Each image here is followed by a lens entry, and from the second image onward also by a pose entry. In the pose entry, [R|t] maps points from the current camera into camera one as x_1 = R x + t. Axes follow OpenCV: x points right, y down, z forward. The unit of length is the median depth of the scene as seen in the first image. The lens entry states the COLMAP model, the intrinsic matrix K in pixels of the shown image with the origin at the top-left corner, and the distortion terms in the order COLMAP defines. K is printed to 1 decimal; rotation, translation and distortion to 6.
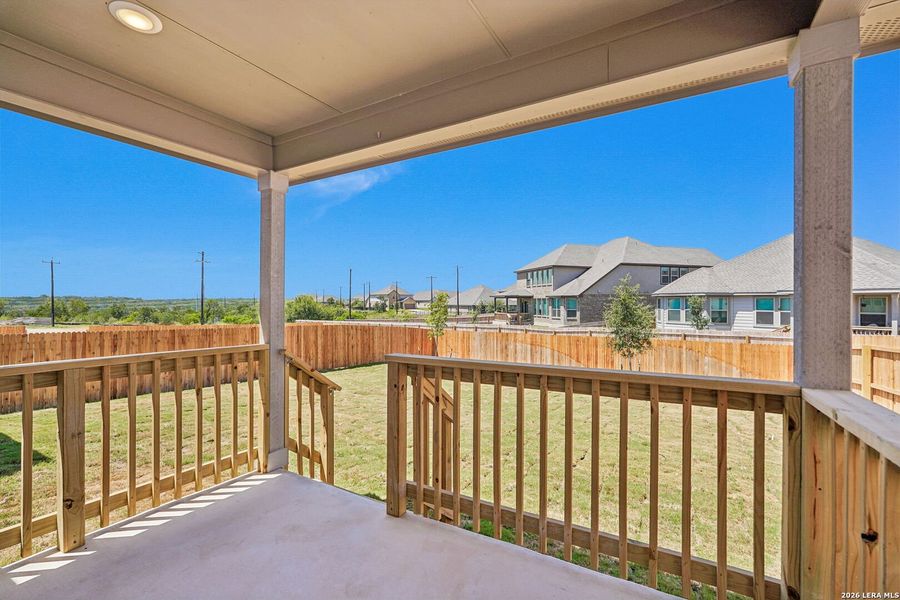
lens RADIAL K [[407.7, 0, 452.1], [0, 407.7, 303.8], [0, 0, 1]] dist [-0.001641, 0.000743]
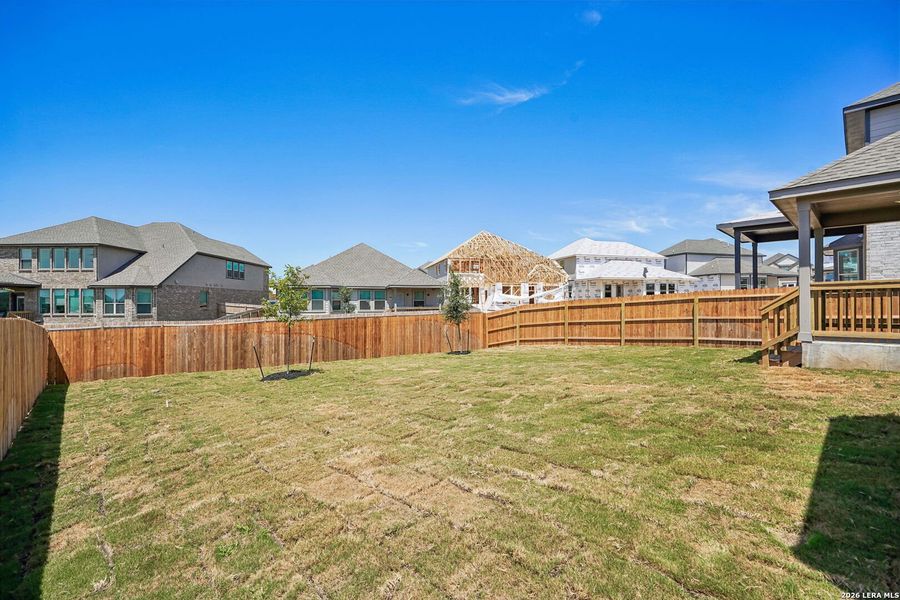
lens RADIAL K [[407.7, 0, 455.6], [0, 407.7, 300.6], [0, 0, 1]] dist [-0.001641, 0.000743]
pose [[0.296667, 0.001647, 0.954980, -0.253638], [0.008077, 0.999958, -0.004233, 0.015204], [-0.954947, 0.008969, 0.296641, 0.169331]]
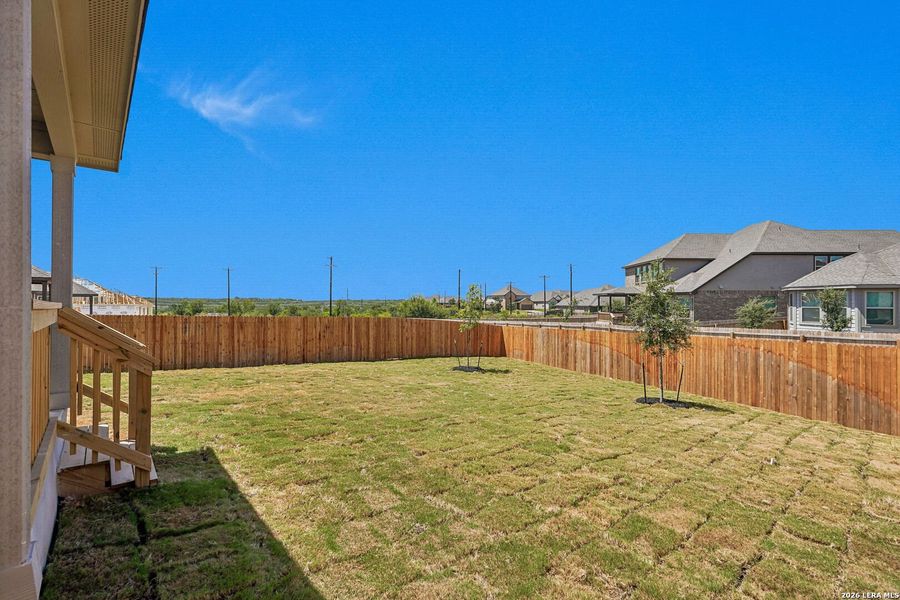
lens RADIAL K [[407.7, 0, 446.9], [0, 407.7, 303.4], [0, 0, 1]] dist [-0.001641, 0.000743]
pose [[0.948798, 0.001808, -0.315878, 0.080823], [-0.003458, 0.999983, -0.004662, 0.008349], [0.315864, 0.005516, 0.948788, 0.019427]]
